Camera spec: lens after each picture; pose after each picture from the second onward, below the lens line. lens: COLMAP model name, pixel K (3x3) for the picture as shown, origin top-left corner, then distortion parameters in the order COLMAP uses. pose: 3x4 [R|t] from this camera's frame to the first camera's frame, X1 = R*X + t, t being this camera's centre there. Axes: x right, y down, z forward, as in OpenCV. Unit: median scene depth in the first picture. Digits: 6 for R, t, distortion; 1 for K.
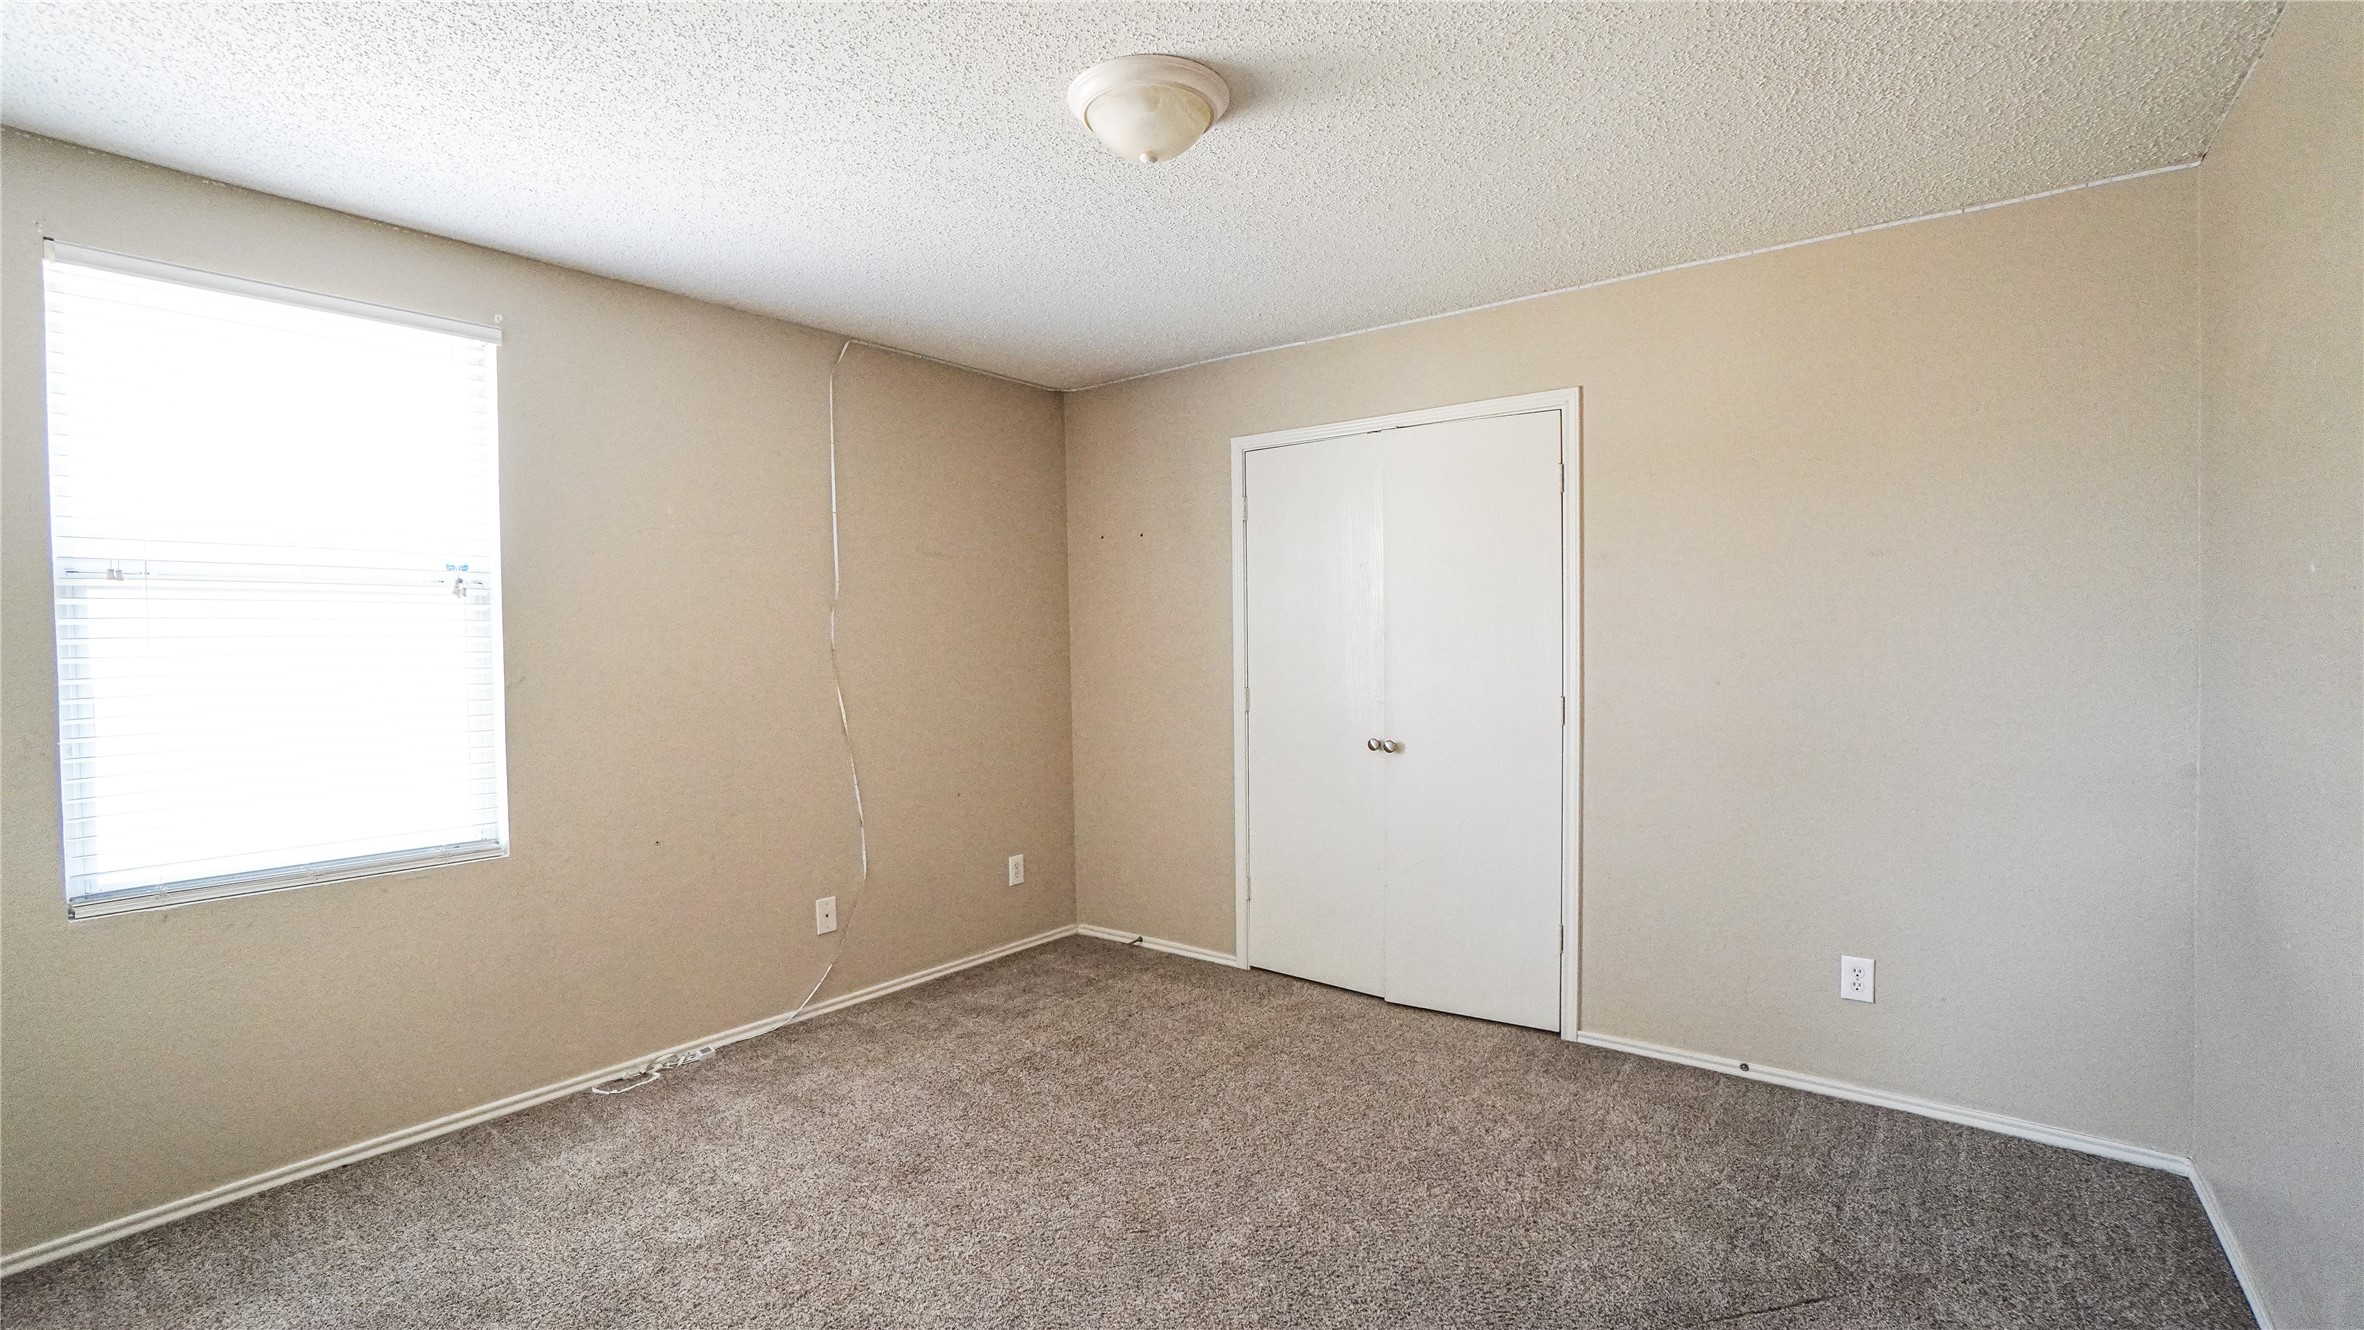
lens RADIAL K [[1067.1, 0, 1173.4], [0, 1067.1, 664.3], [0, 0, 1]] dist [-0.058836, 0.020356]
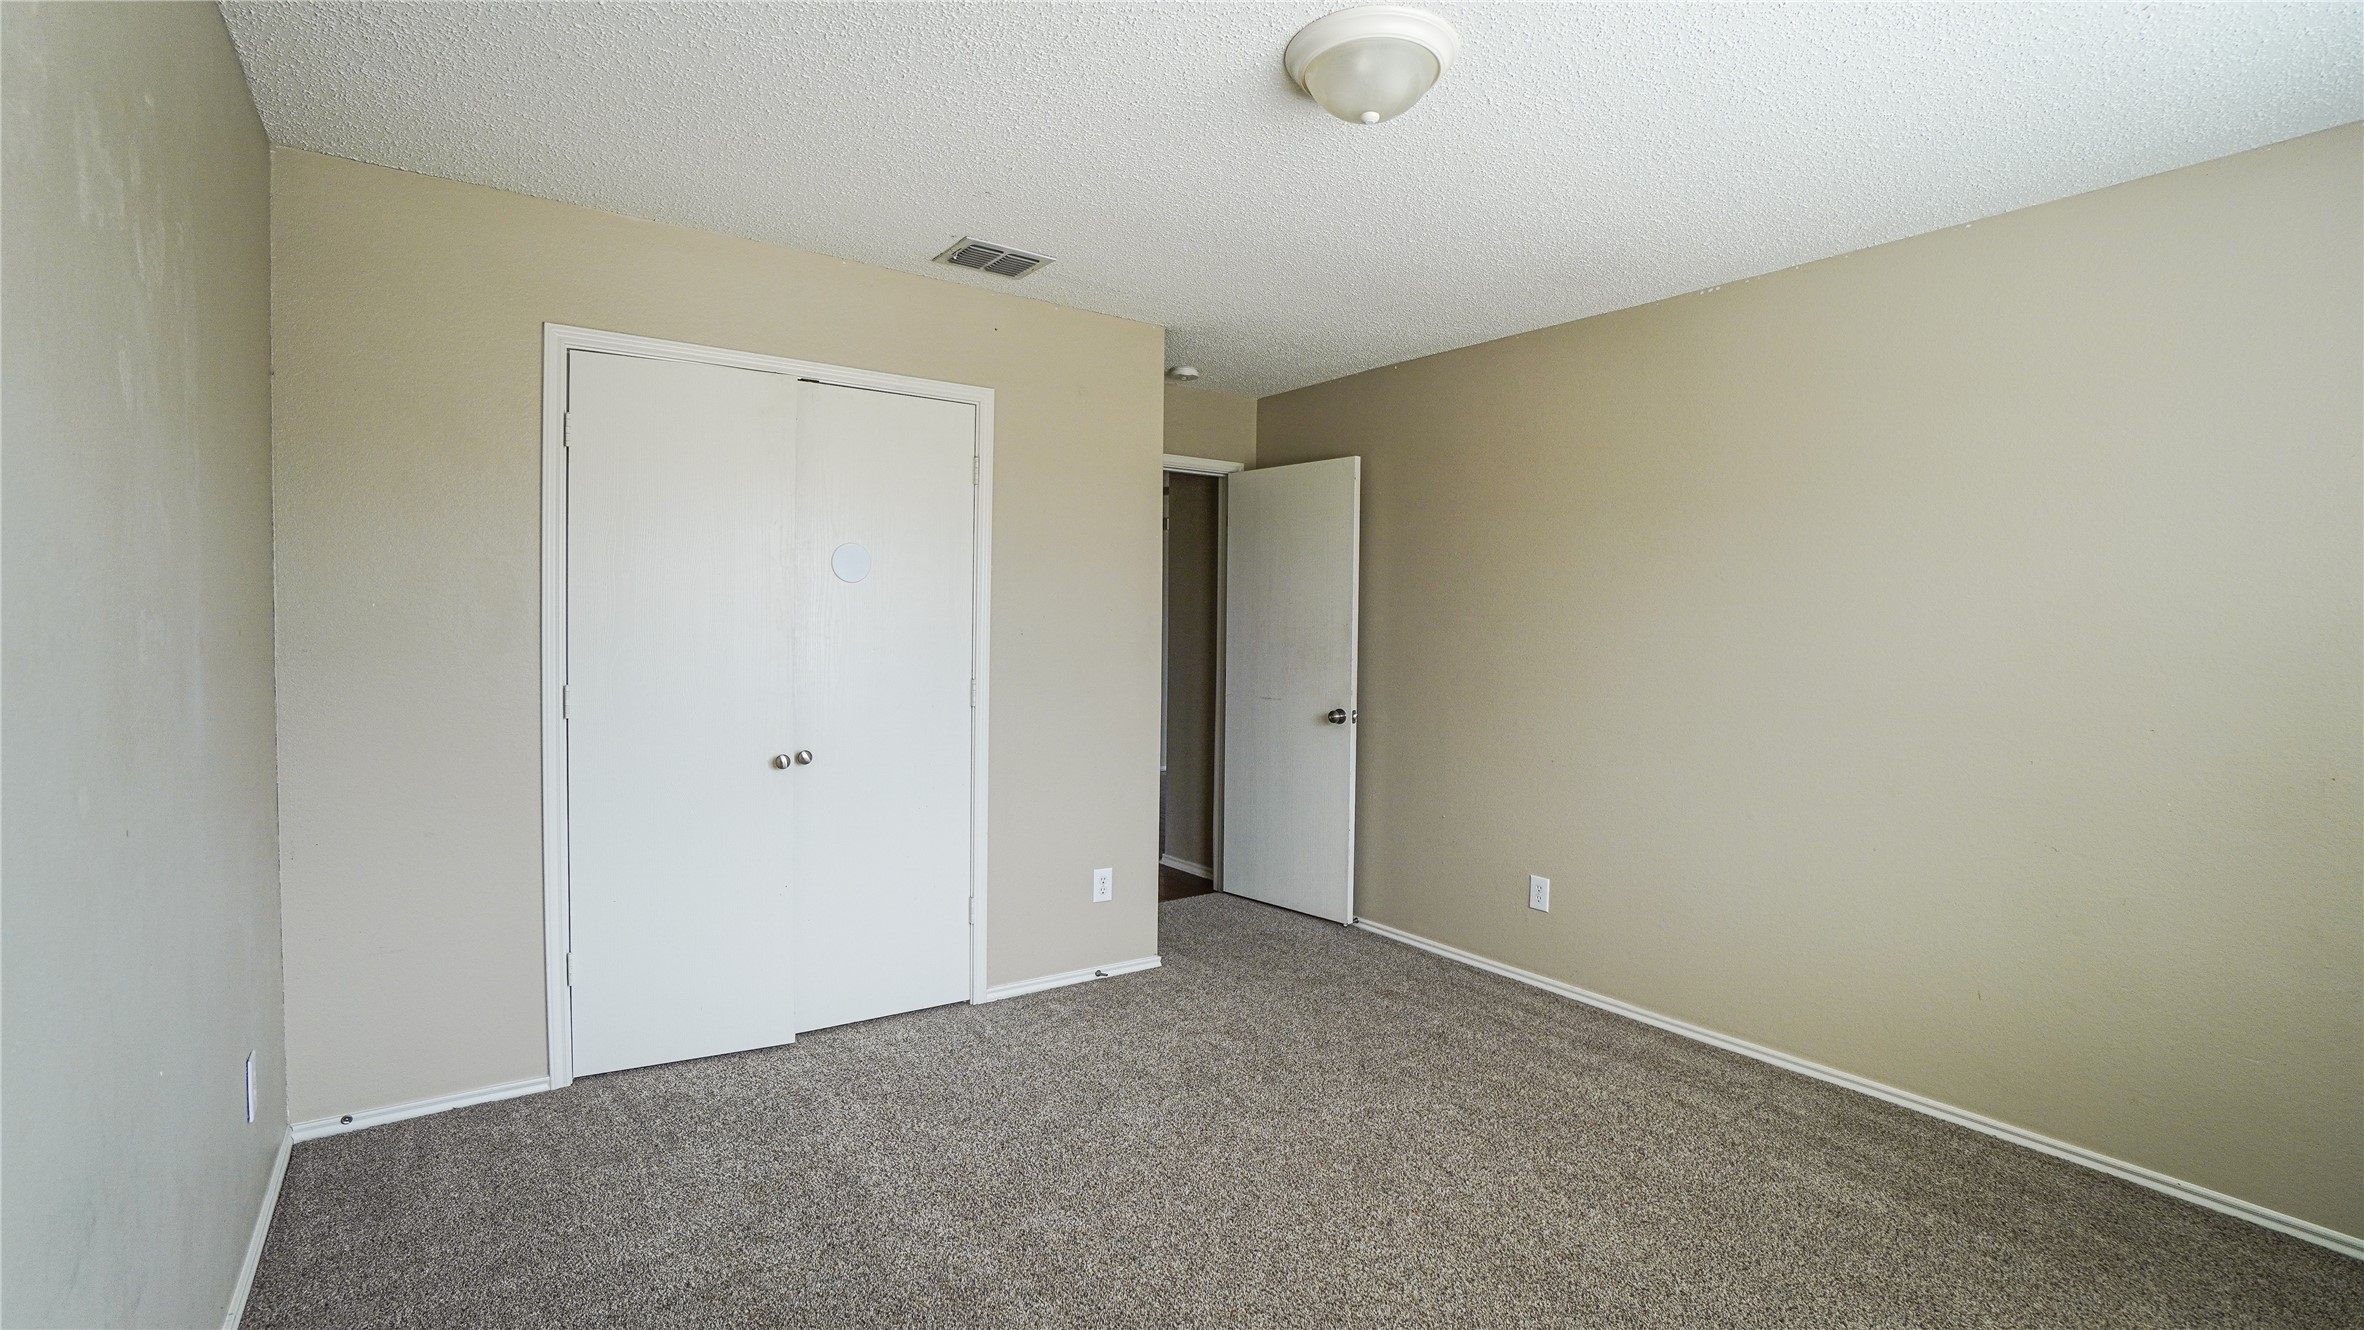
lens RADIAL K [[1067.1, 0, 1173.4], [0, 1067.1, 664.3], [0, 0, 1]] dist [-0.058836, 0.020356]
pose [[0.276046, -0.015534, 0.961019, -0.601176], [0.015434, 0.999812, 0.011727, 0.006080], [-0.961021, 0.011595, 0.276234, 0.524605]]
